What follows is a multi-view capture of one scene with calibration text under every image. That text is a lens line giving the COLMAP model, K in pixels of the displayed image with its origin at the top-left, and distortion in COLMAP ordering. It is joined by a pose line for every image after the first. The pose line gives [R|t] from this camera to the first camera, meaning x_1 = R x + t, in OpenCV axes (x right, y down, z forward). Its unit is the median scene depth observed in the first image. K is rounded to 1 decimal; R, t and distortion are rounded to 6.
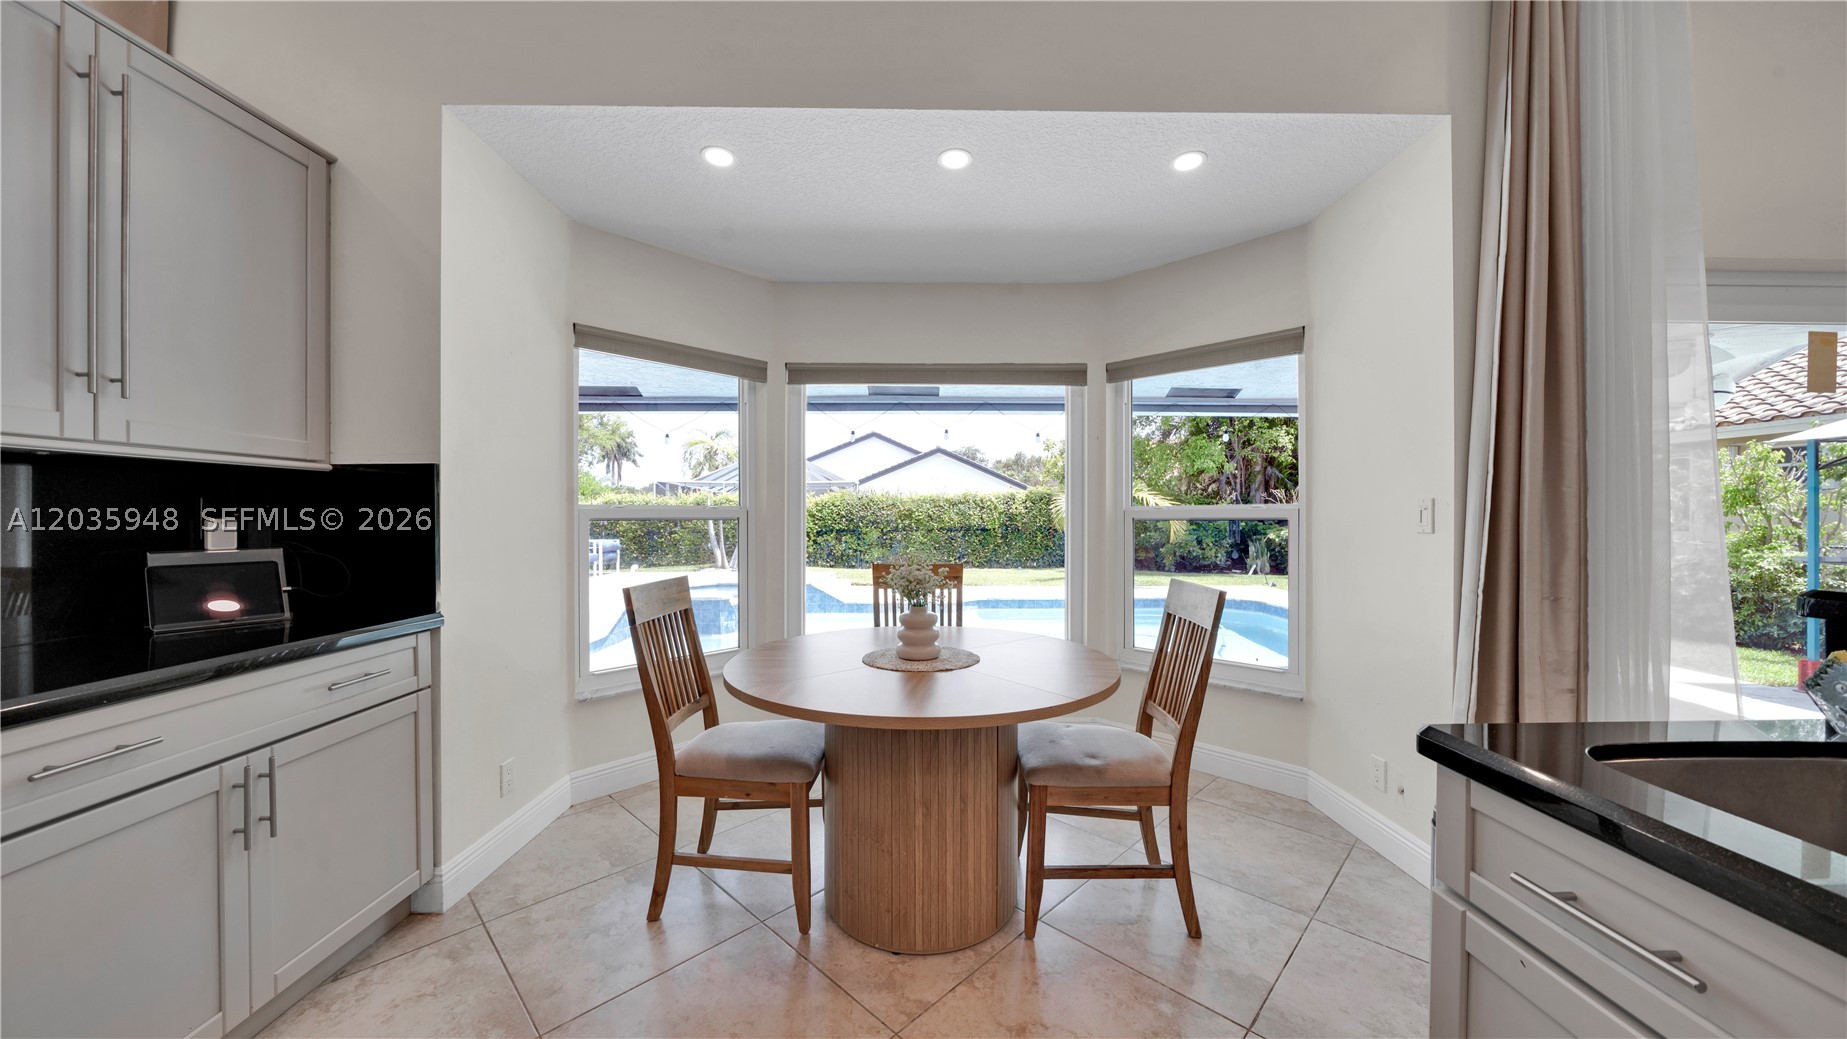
lens RADIAL K [[626.3, 0, 922.1], [0, 626.3, 518.5], [0, 0, 1]] dist [-0.006849, -0.000004]
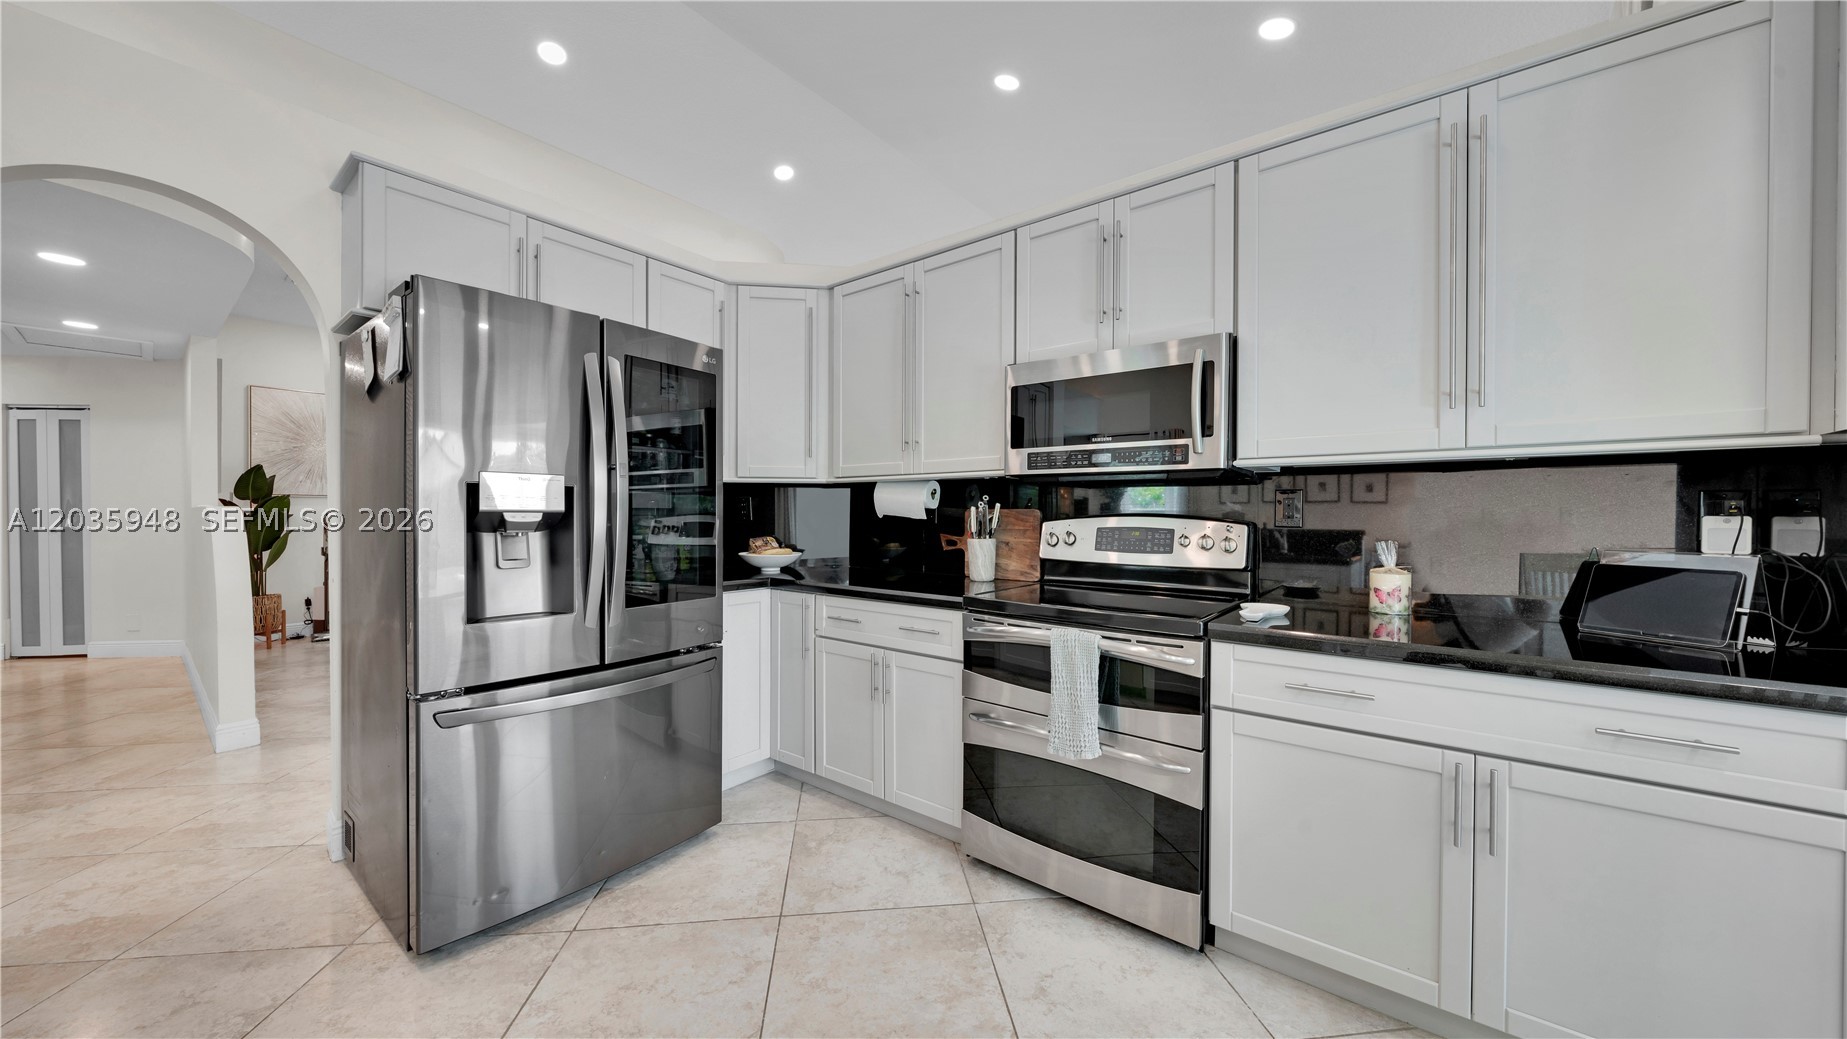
lens RADIAL K [[635.2, 0, 916.7], [0, 635.2, 517.1], [0, 0, 1]] dist [-0.006667, -0.000033]
pose [[-0.634701, 0.004878, -0.772743, 0.173471], [-0.005415, 0.999927, 0.010759, -0.001459], [0.772739, 0.011013, -0.634628, 0.680109]]
